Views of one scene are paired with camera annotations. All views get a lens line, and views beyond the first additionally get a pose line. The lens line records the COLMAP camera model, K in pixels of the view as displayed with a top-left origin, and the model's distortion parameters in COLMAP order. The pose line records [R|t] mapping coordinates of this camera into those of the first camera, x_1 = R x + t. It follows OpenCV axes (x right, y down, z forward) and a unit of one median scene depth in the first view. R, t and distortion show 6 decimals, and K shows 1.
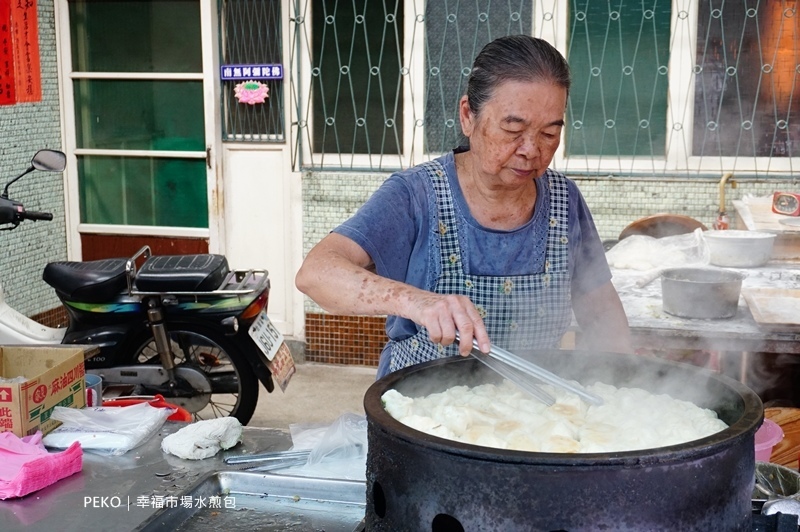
lens RADIAL K [[1148.3, 0, 398.6], [0, 1148.3, 267.8], [0, 0, 1]] dist [0.053045, 0.000000]
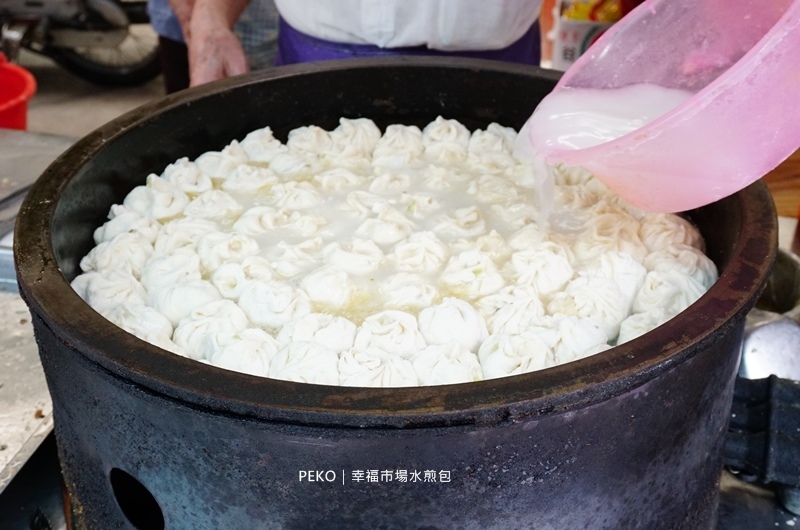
lens RADIAL K [[958.8, 0, 401.3], [0, 958.8, 262.2], [0, 0, 1]] dist [0.002677, 0.000000]
pose [[0.999809, -0.016421, 0.010590, 0.160895], [0.011147, 0.924455, 0.381129, -0.026603], [-0.016049, -0.380938, 0.924461, 0.668137]]
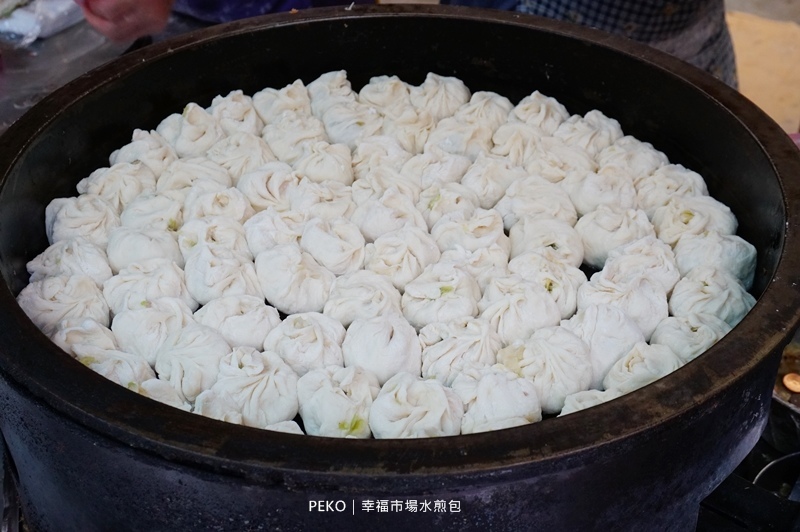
lens RADIAL K [[1008.2, 0, 400.5], [0, 1008.2, 270.3], [0, 0, 1]] dist [0.056276, 0.000000]
pose [[0.928690, 0.213187, -0.303457, 0.328521], [-0.047271, 0.879632, 0.473300, -0.052523], [0.367832, -0.425205, 0.826983, 0.753894]]
